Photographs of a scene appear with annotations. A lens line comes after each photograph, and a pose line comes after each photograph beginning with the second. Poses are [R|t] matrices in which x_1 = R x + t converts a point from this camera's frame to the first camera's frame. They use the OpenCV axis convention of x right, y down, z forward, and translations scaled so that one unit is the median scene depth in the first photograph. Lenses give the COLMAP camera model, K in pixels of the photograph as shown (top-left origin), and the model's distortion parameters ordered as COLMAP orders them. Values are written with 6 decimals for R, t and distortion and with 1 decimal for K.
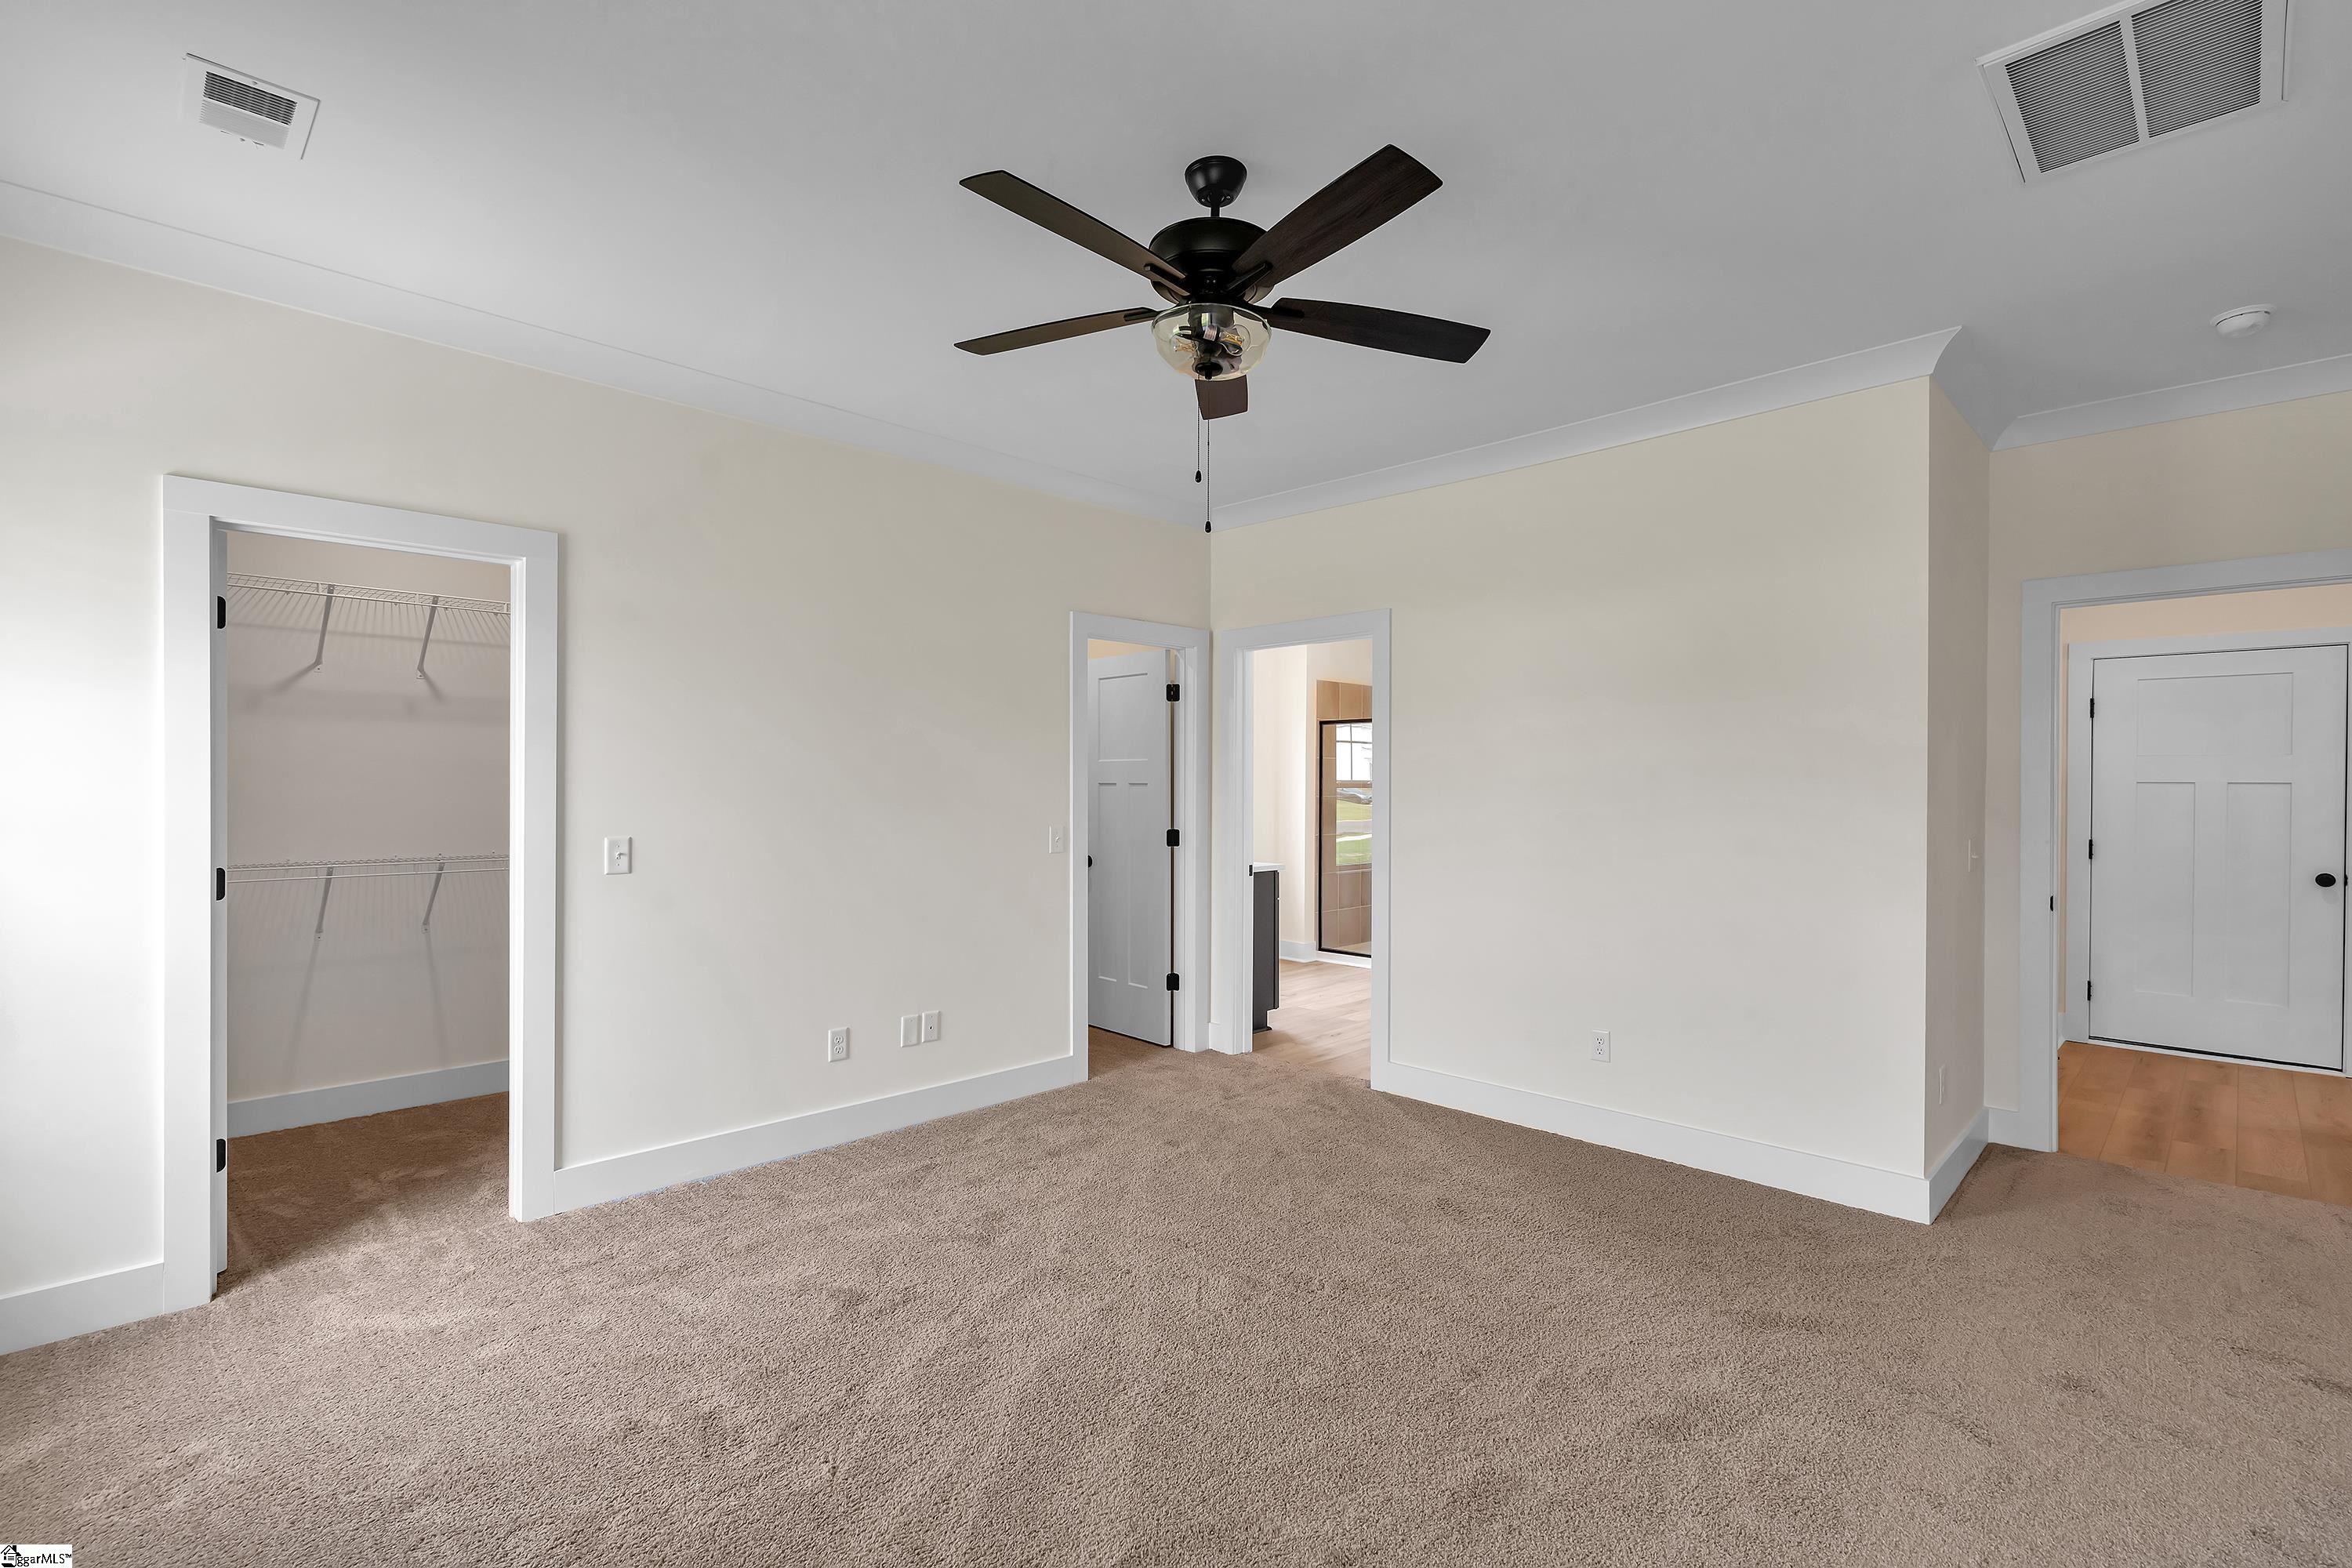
lens RADIAL K [[1026.6, 0, 1171.5], [0, 1026.6, 791.0], [0, 0, 1]] dist [-0.001670, 0.000206]
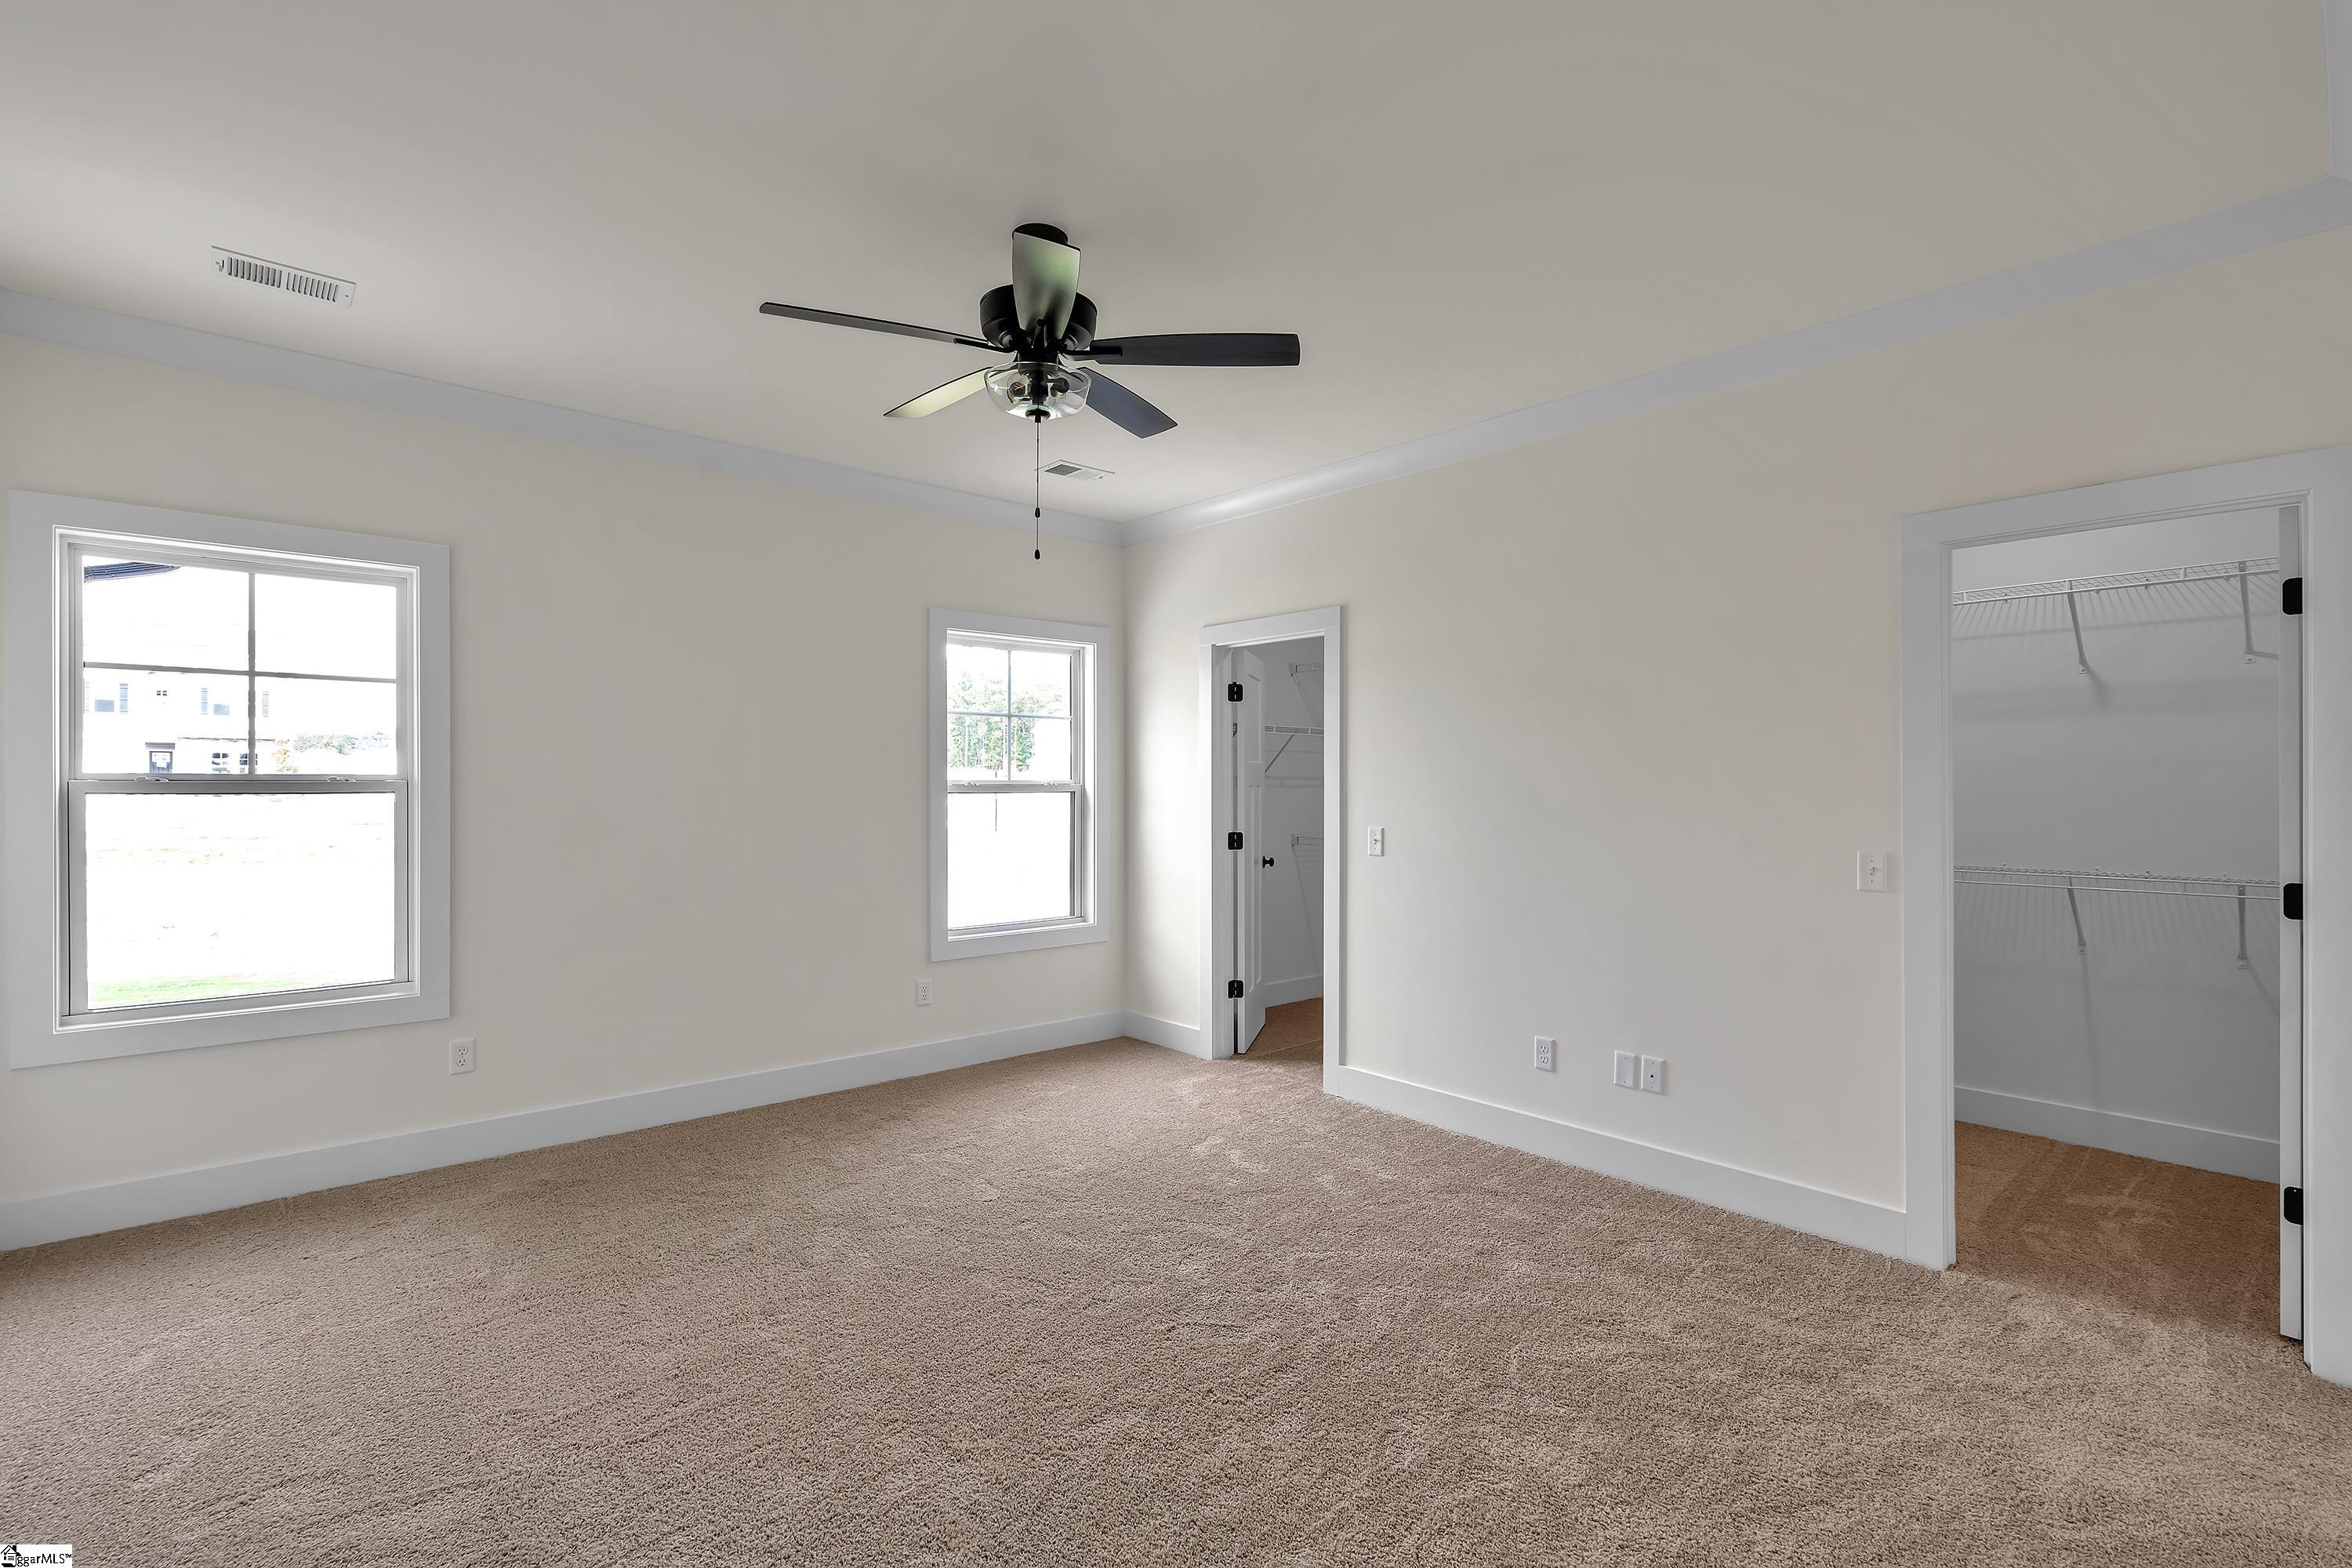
lens RADIAL K [[1026.6, 0, 1130.5], [0, 1026.6, 766.9], [0, 0, 1]] dist [-0.001670, 0.000206]
pose [[-0.045581, -0.018898, -0.998782, 0.635315], [-0.009912, 0.999780, -0.018465, -0.002595], [0.998911, 0.009058, -0.045759, 0.617948]]
